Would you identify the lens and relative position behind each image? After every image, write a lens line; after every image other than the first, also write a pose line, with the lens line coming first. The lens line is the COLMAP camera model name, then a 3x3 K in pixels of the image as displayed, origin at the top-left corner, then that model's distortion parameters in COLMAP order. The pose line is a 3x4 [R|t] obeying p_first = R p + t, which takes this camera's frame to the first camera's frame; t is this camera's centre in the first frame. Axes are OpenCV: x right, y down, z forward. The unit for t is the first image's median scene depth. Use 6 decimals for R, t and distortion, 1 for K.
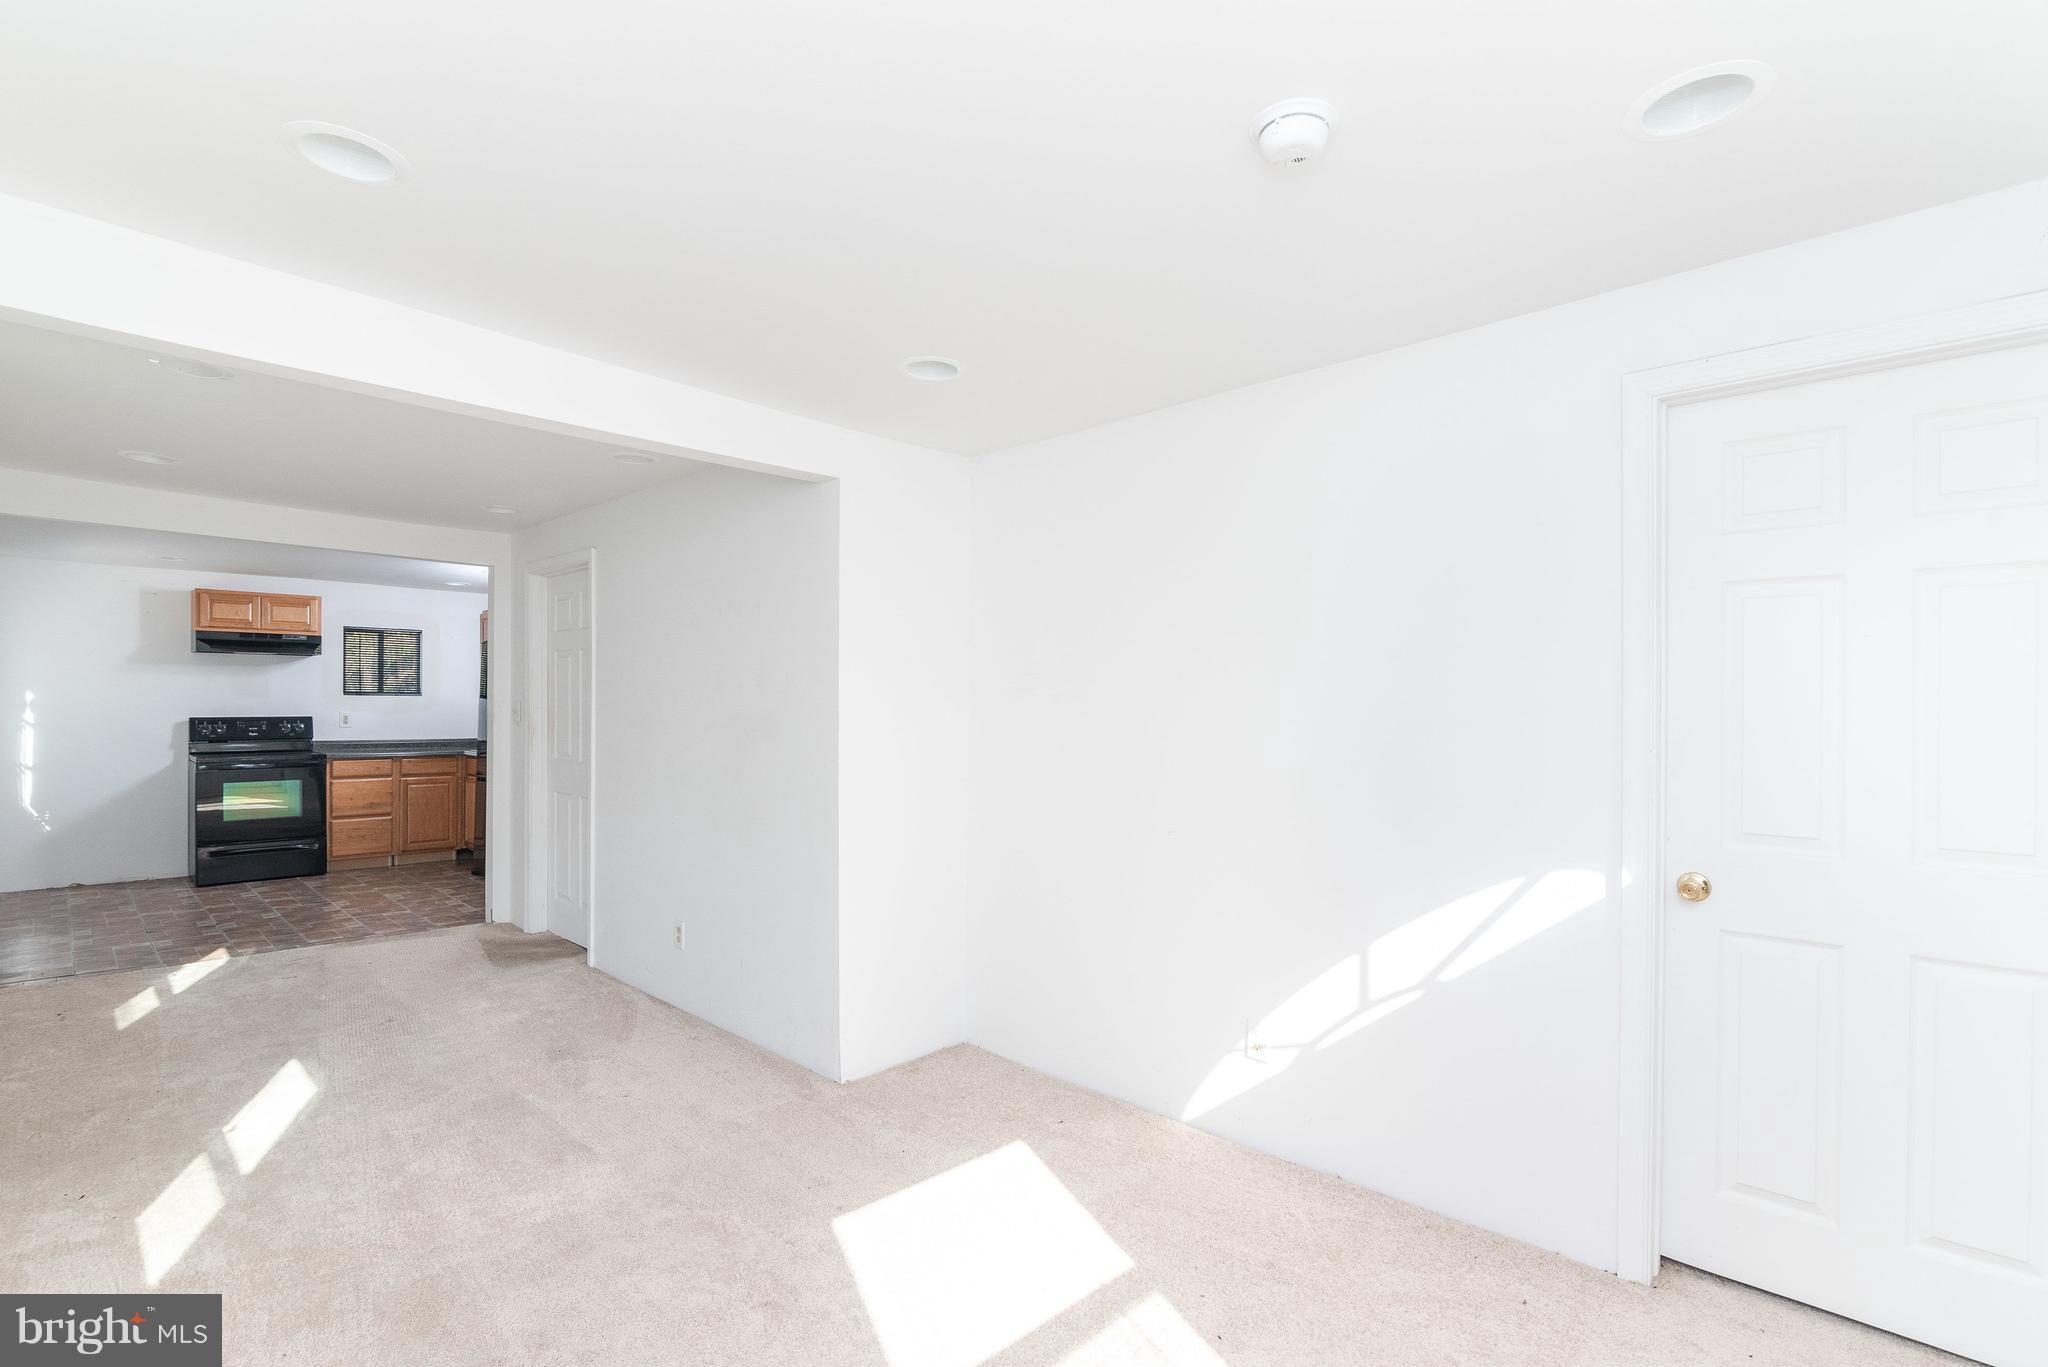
lens RADIAL K [[960.5, 0, 1018.1], [0, 960.5, 699.0], [0, 0, 1]] dist [-0.007862, -0.000176]
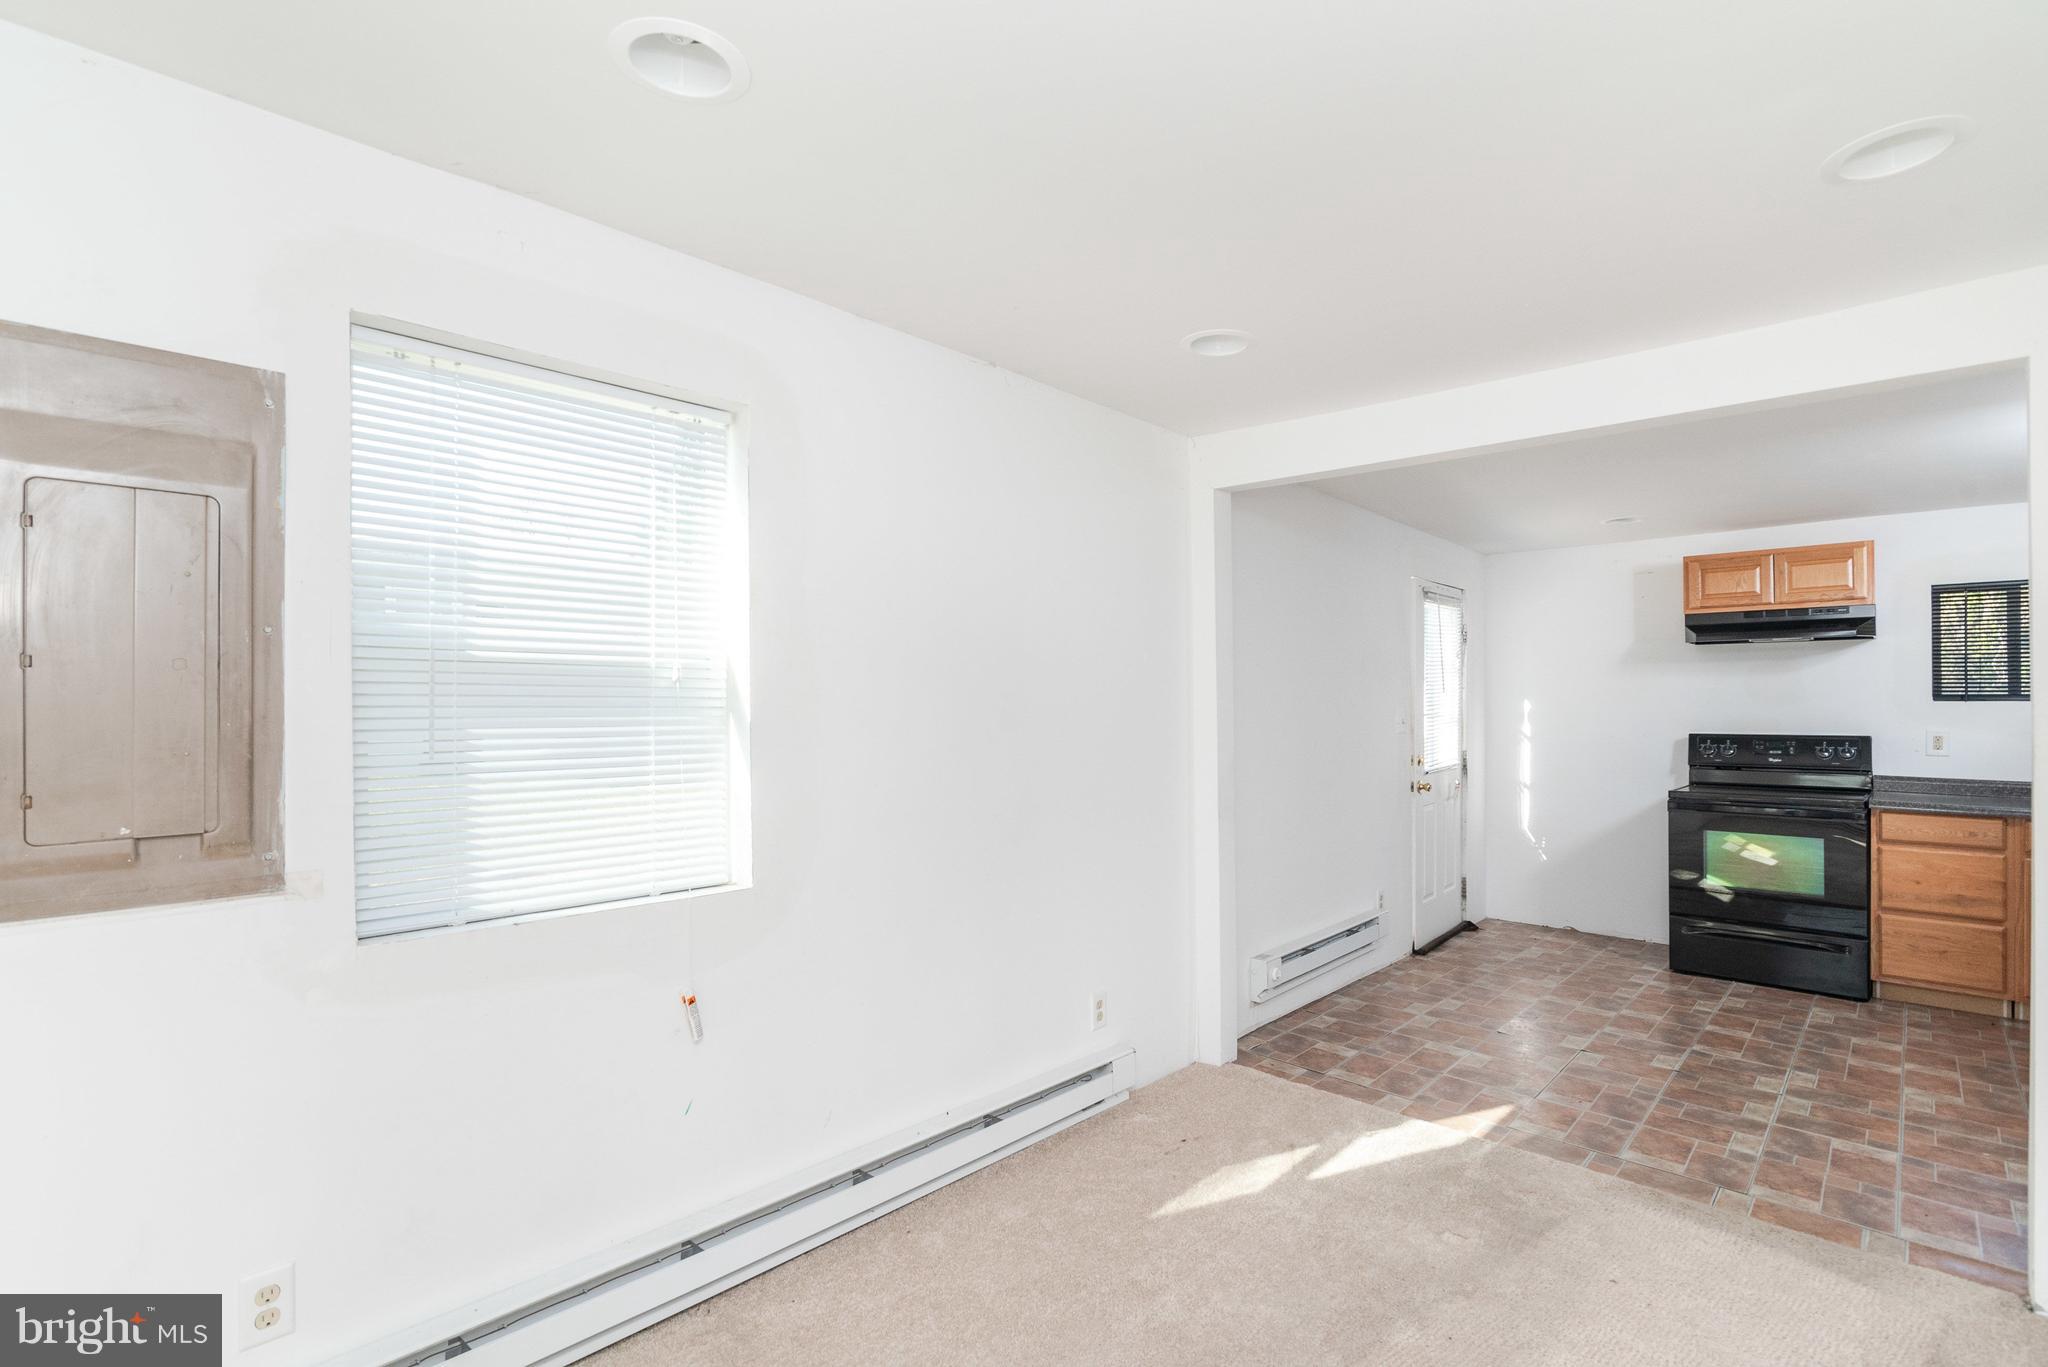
lens RADIAL K [[960.5, 0, 1018.1], [0, 960.5, 699.0], [0, 0, 1]] dist [-0.007862, -0.000176]
pose [[0.022894, -0.009831, -0.999690, -0.139898], [0.004103, 0.999944, -0.009740, -0.002351], [0.999729, -0.003879, 0.022933, 0.459365]]
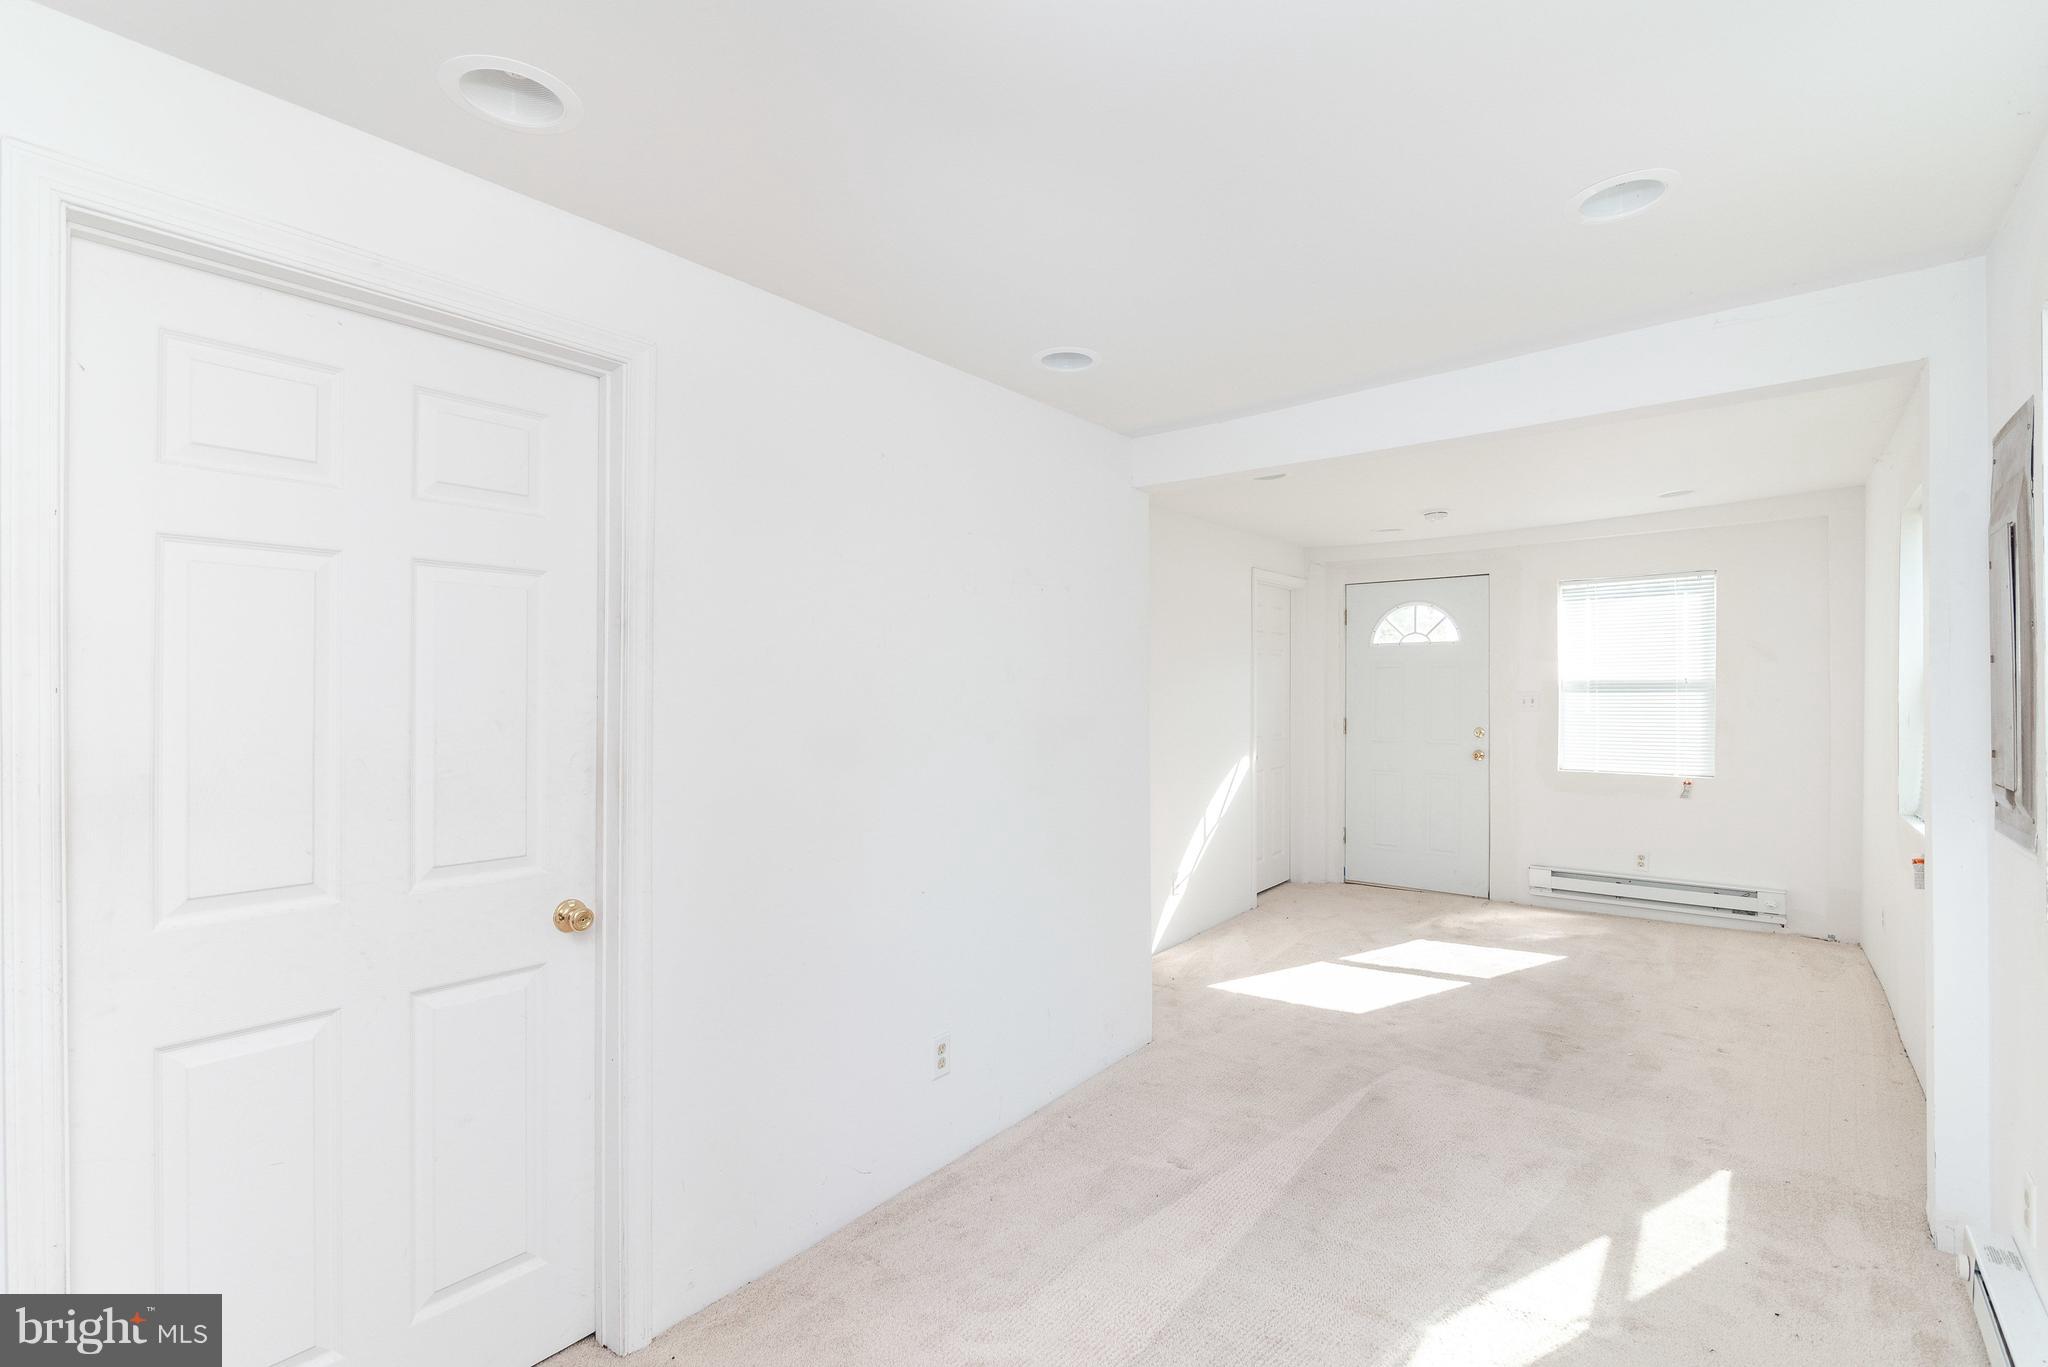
lens RADIAL K [[941.5, 0, 1023.3], [0, 941.5, 689.5], [0, 0, 1]] dist [-0.010159, -0.000182]
pose [[-0.115890, -0.005629, 0.993246, -0.578239], [0.000793, 0.999983, 0.005759, -0.005578], [-0.993262, 0.001455, -0.115883, 0.590202]]
